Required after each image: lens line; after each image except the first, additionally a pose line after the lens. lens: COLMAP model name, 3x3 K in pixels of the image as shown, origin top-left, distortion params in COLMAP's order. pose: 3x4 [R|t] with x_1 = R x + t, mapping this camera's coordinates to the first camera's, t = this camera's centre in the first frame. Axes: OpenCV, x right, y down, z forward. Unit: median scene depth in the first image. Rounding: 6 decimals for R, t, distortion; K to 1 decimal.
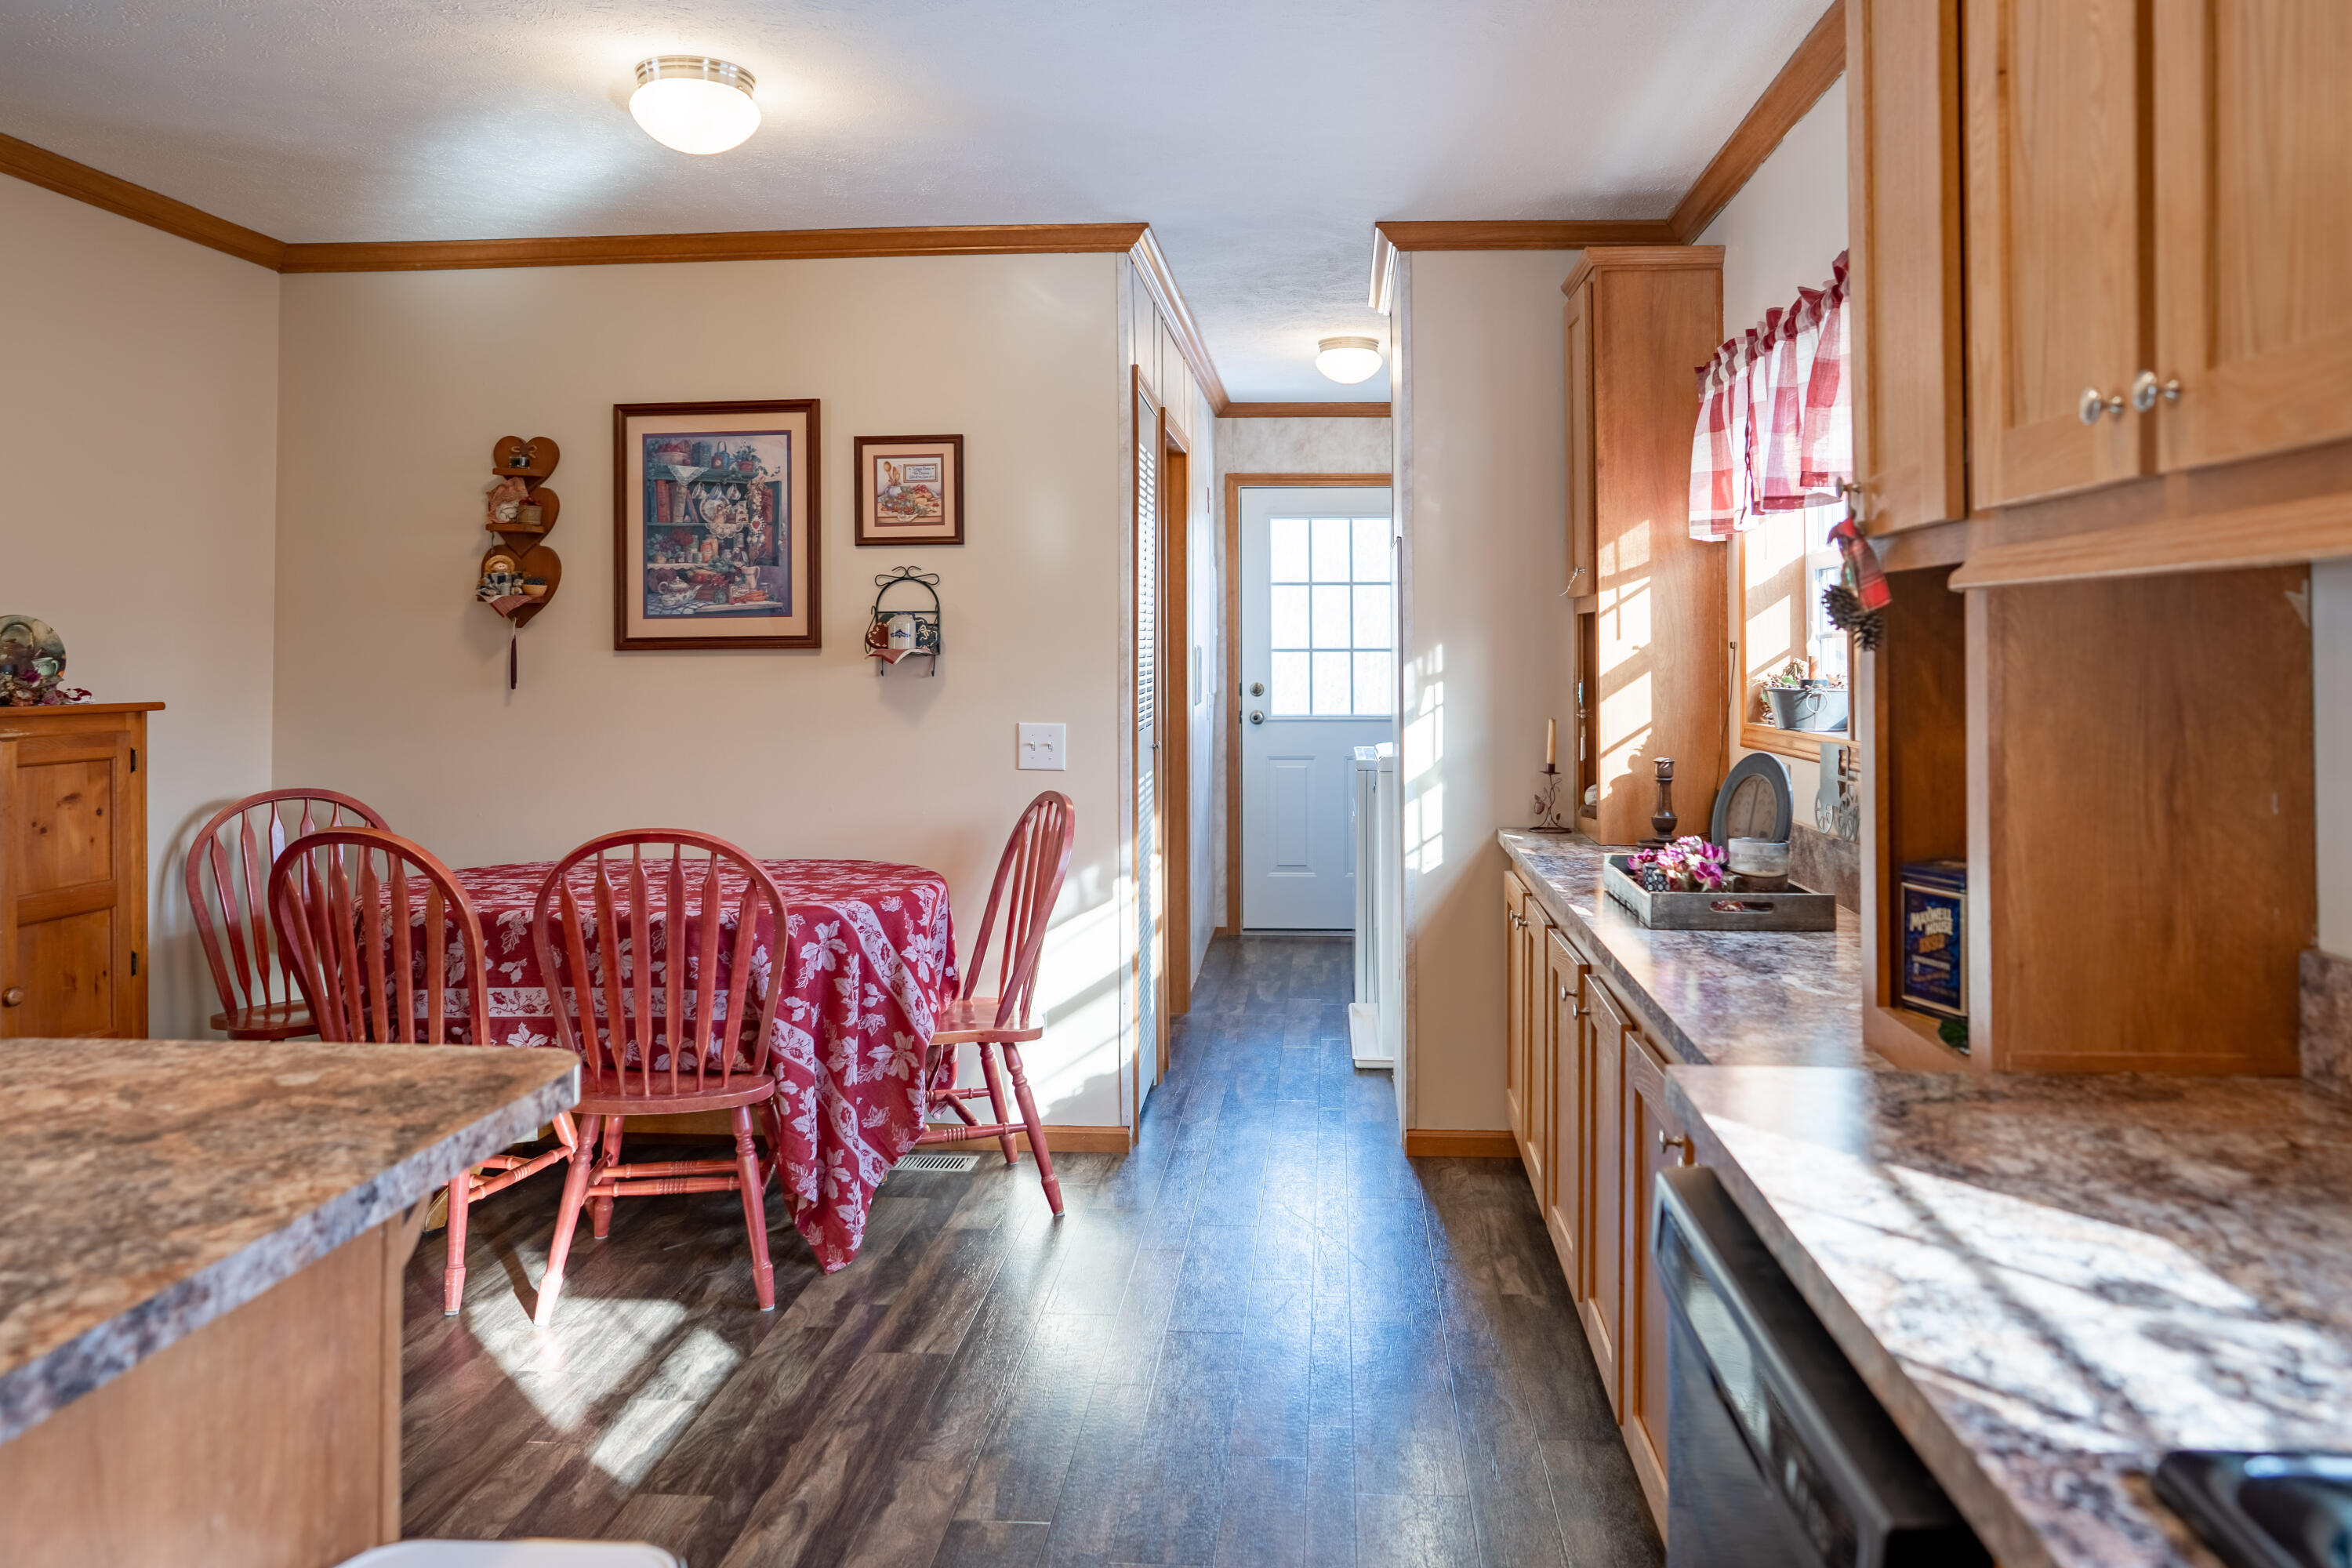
lens RADIAL K [[1624.3, 0, 1220.1], [0, 1624.3, 621.1], [0, 0, 1]] dist [-0.021802, 0.021046]
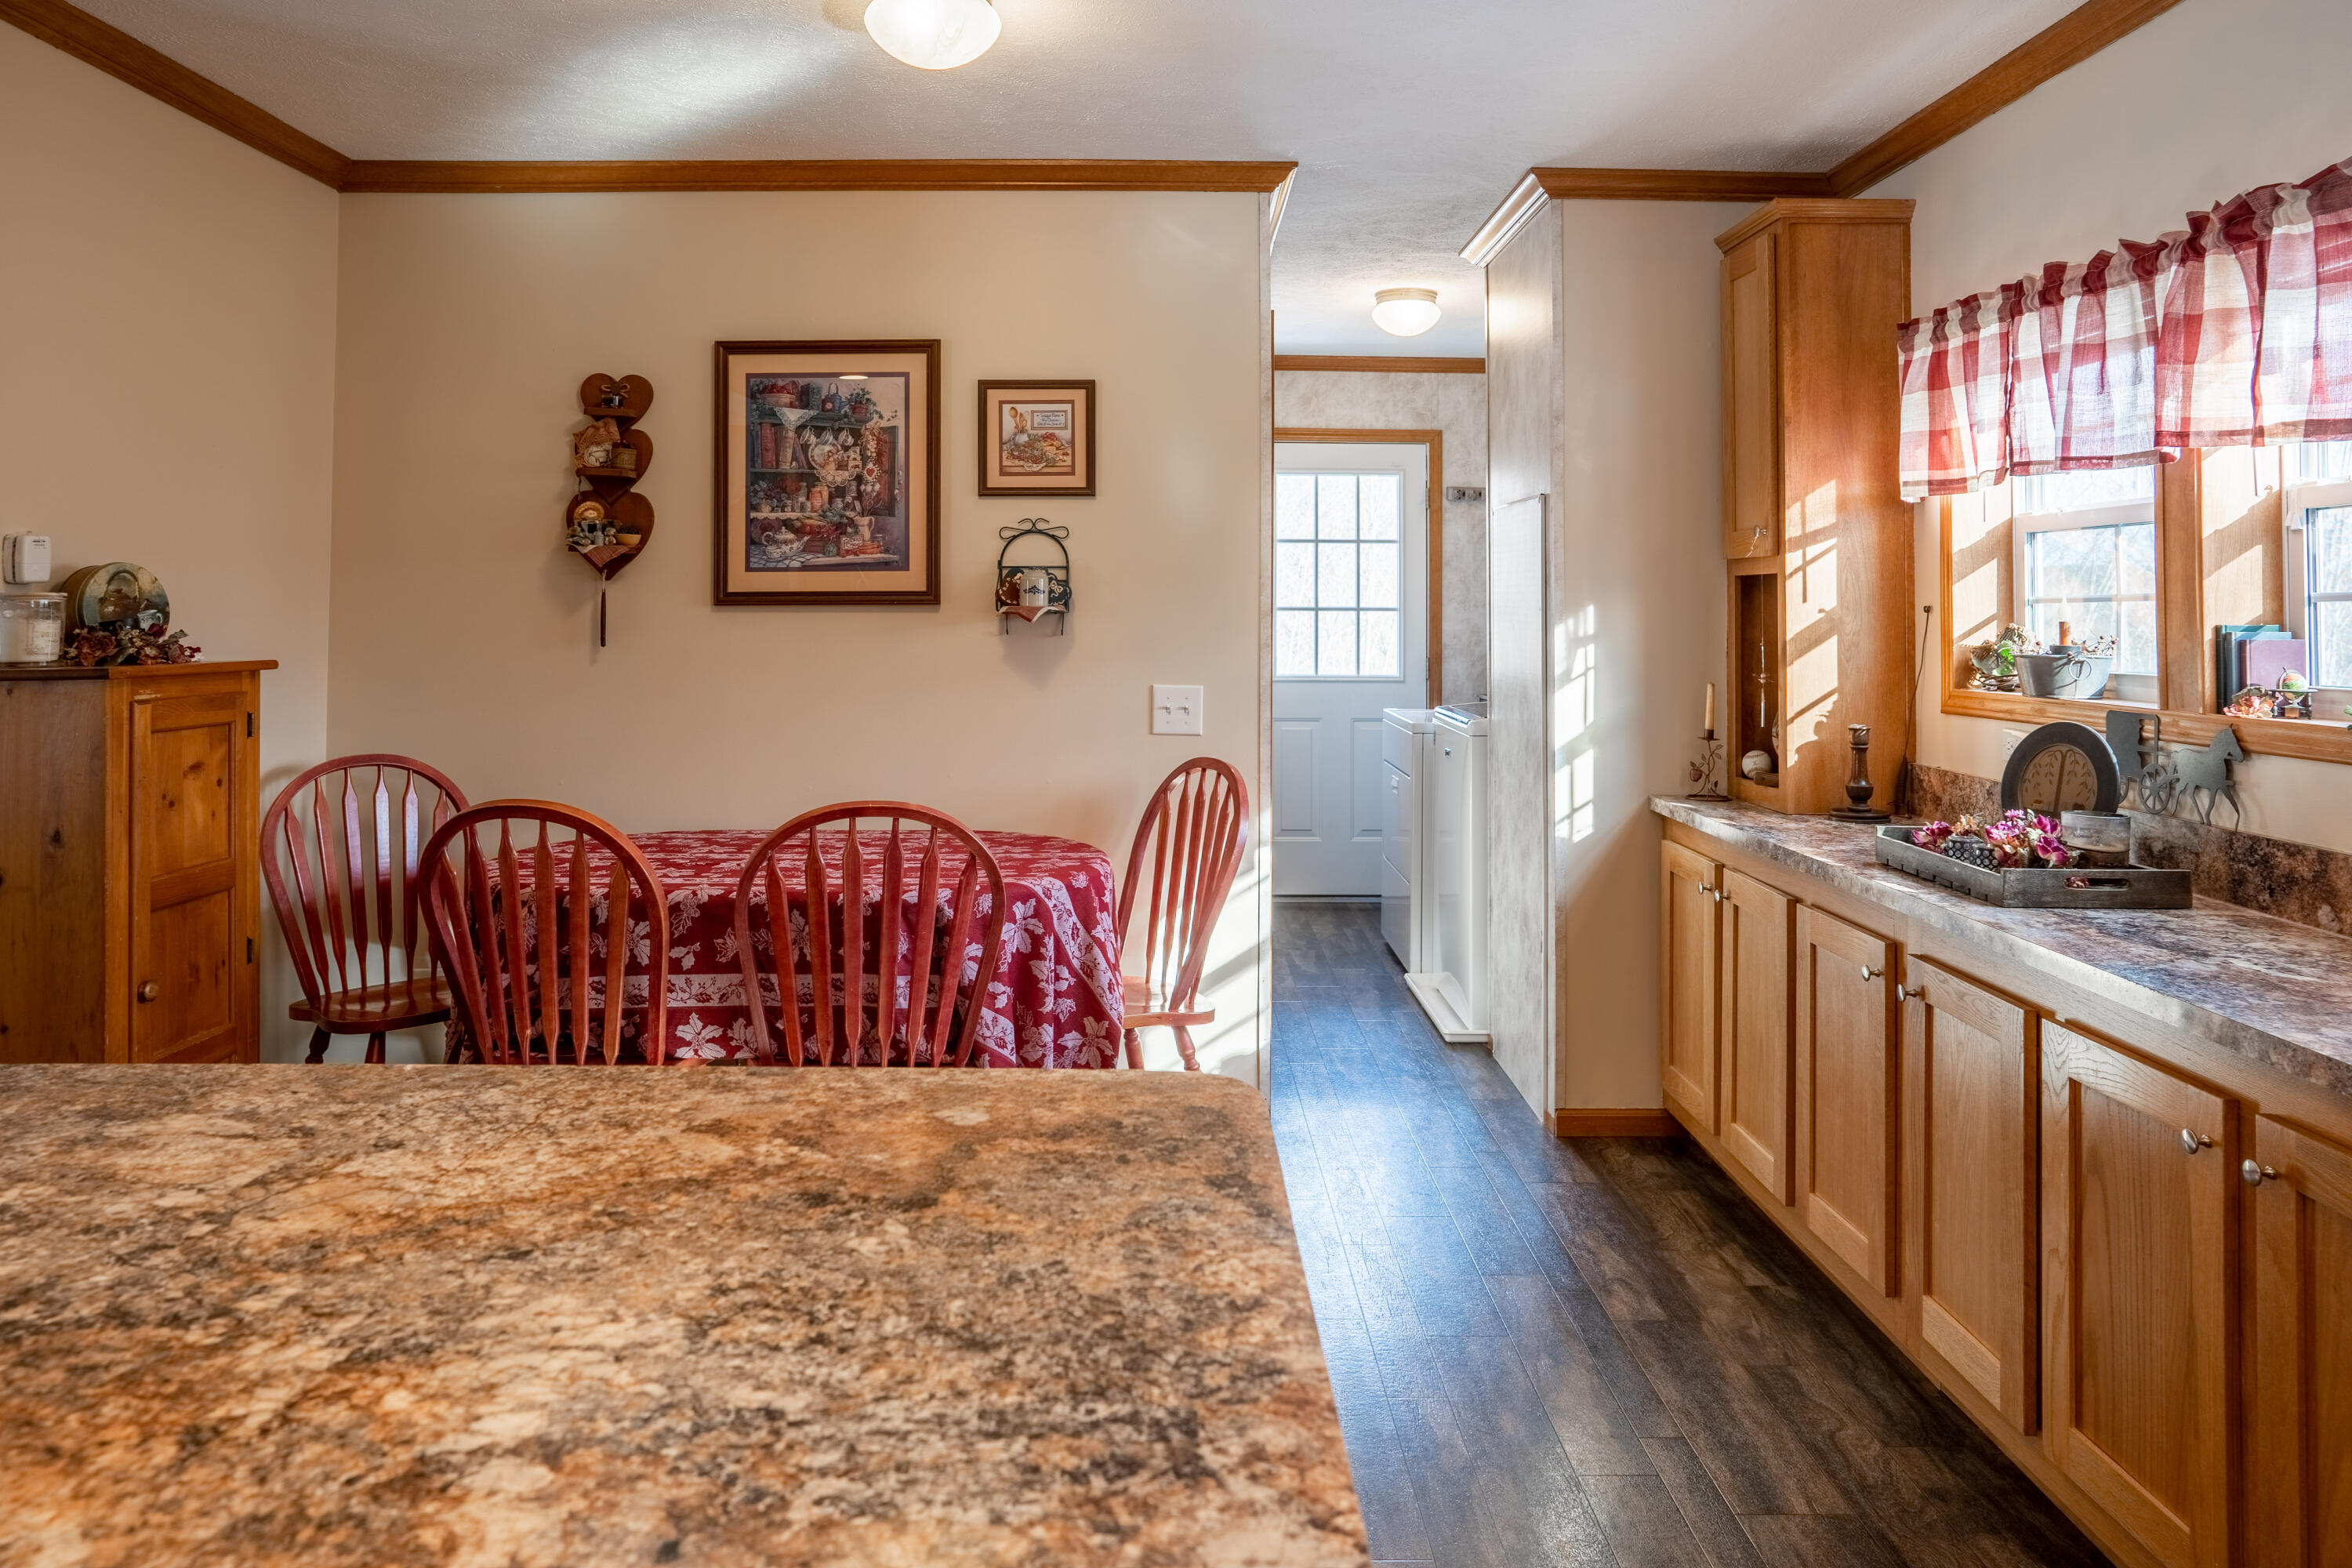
lens RADIAL K [[1624.3, 0, 1161.0], [0, 1624.3, 569.6], [0, 0, 1]] dist [-0.021802, 0.021046]
pose [[0.997498, 0.008849, 0.070141, -0.185147], [-0.008492, 0.999949, -0.005384, 0.000307], [-0.070185, 0.004775, 0.997523, 0.052892]]
